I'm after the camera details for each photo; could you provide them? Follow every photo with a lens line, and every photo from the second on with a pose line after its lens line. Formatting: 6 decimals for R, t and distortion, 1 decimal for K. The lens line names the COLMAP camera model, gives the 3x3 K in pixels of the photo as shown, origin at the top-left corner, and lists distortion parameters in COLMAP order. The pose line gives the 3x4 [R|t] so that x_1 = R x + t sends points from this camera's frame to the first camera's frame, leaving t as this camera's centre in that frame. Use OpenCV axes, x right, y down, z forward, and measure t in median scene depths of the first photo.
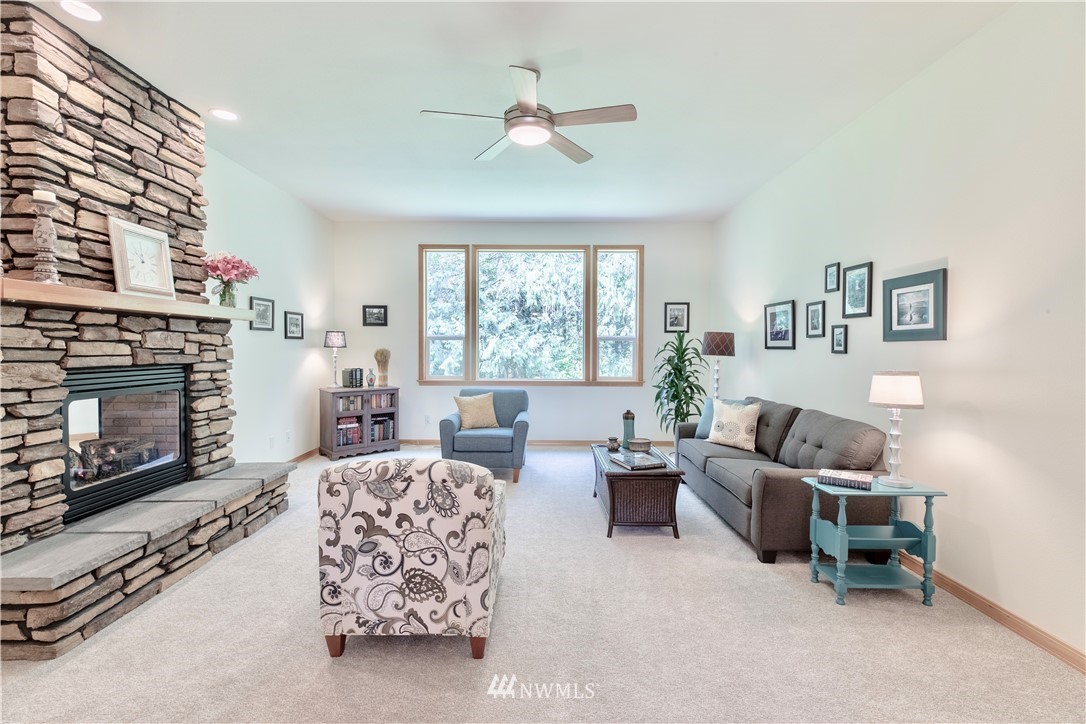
lens RADIAL K [[498.0, 0, 543.0], [0, 498.0, 356.4], [0, 0, 1]] dist [-0.001187, -0.000281]
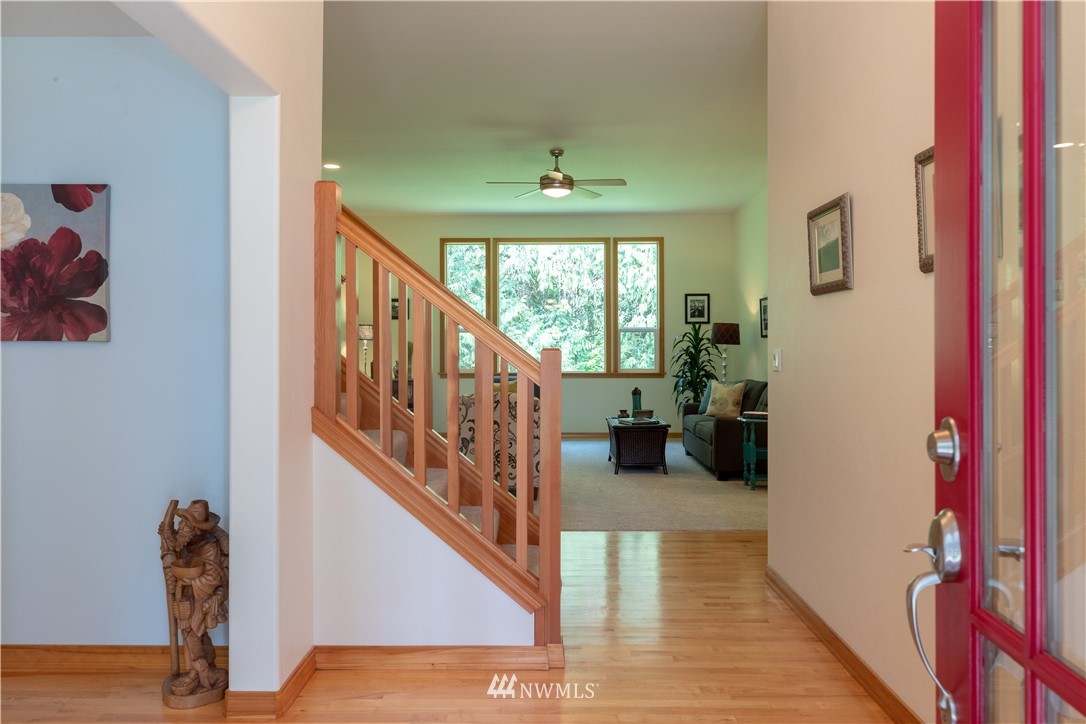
lens RADIAL K [[855.2, 0, 541.8], [0, 855.2, 357.9], [0, 0, 1]] dist [-0.008043, -0.002495]
pose [[0.999798, -0.006928, -0.018884, -0.037935], [0.006731, 0.999922, -0.010477, 0.113652], [0.018956, 0.010348, 0.999767, -2.215921]]
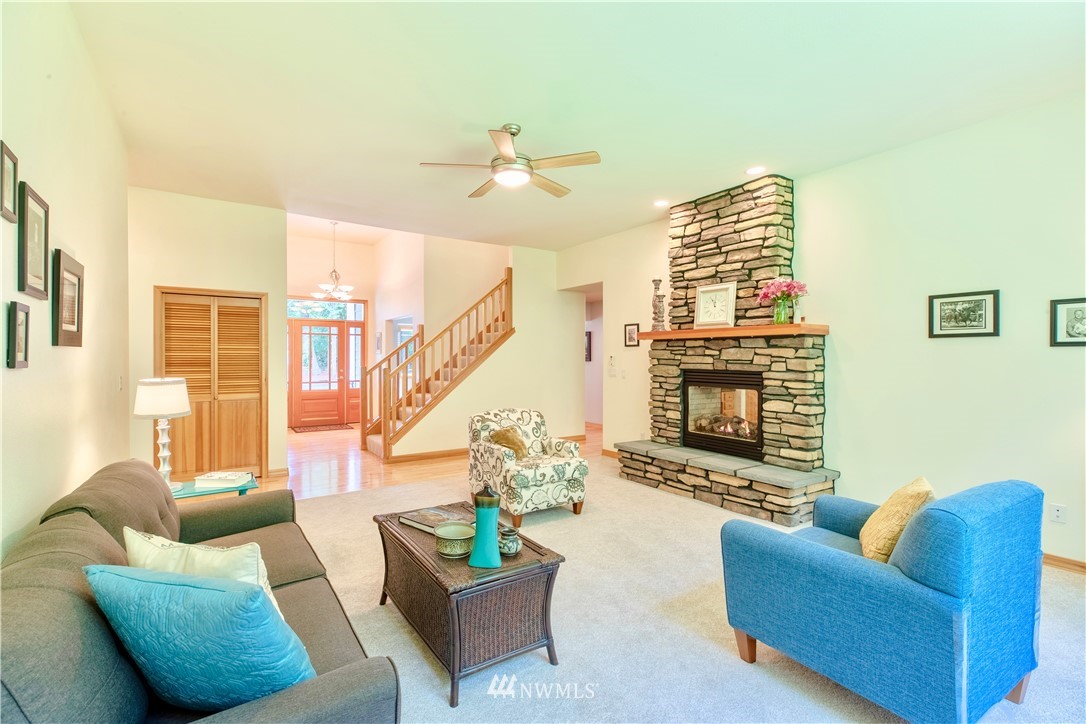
lens RADIAL K [[498.0, 0, 546.7], [0, 498.0, 361.1], [0, 0, 1]] dist [-0.001187, -0.000281]
pose [[-0.833920, -0.006818, -0.551843, 0.316276], [-0.020549, 0.999614, 0.018702, -0.017403], [0.551502, 0.026936, -0.833739, 1.182595]]
